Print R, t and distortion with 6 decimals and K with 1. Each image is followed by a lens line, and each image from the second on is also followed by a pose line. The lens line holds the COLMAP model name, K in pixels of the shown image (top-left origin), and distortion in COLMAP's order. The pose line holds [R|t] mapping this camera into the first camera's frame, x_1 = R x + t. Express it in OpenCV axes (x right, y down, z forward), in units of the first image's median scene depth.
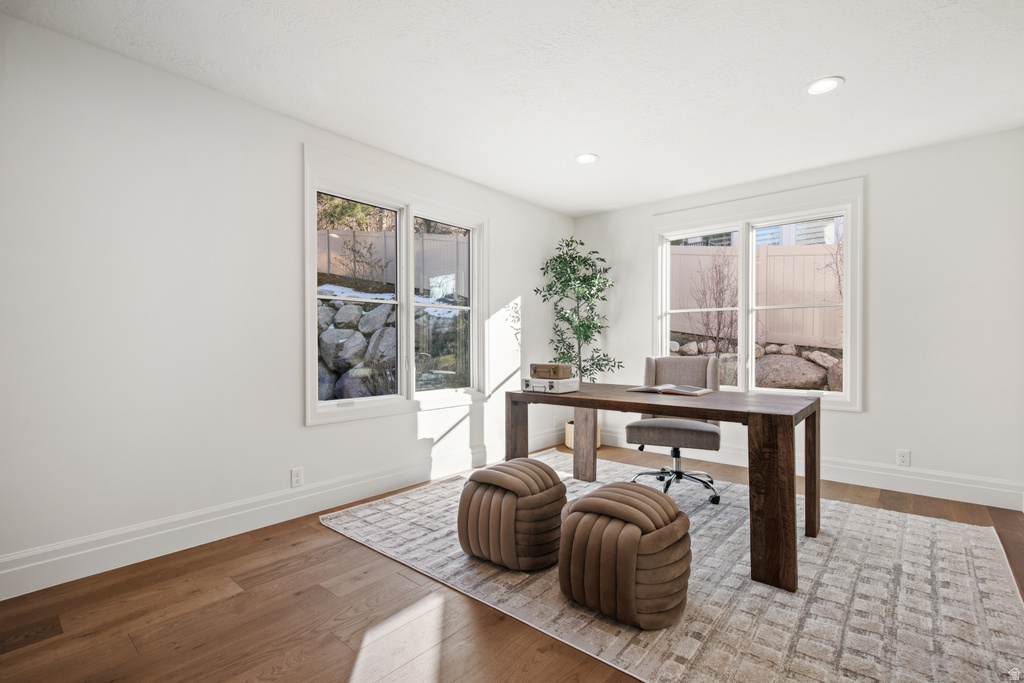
lens RADIAL K [[475.6, 0, 512.0], [0, 475.6, 341.5], [0, 0, 1]] dist [0.000289, -0.000580]
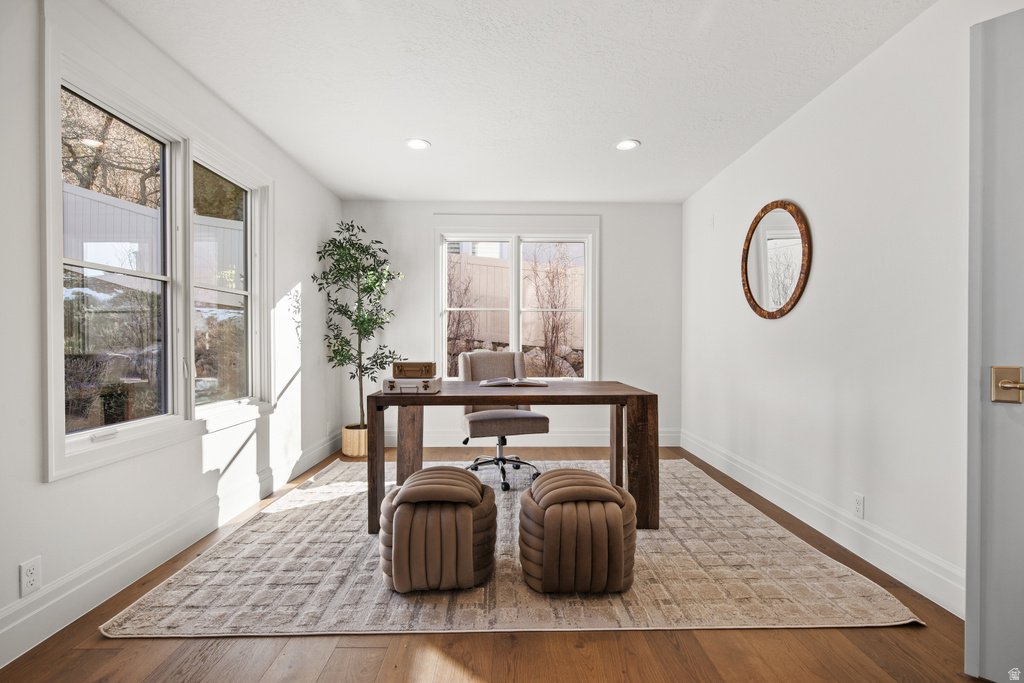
lens RADIAL K [[477.3, 0, 512.0], [0, 477.3, 341.5], [0, 0, 1]] dist [-0.001782, -0.000574]
pose [[0.741229, 0.000198, 0.671253, -0.334030], [-0.004847, 0.999975, 0.005057, 0.002026], [-0.671235, -0.007002, 0.741211, 0.165823]]
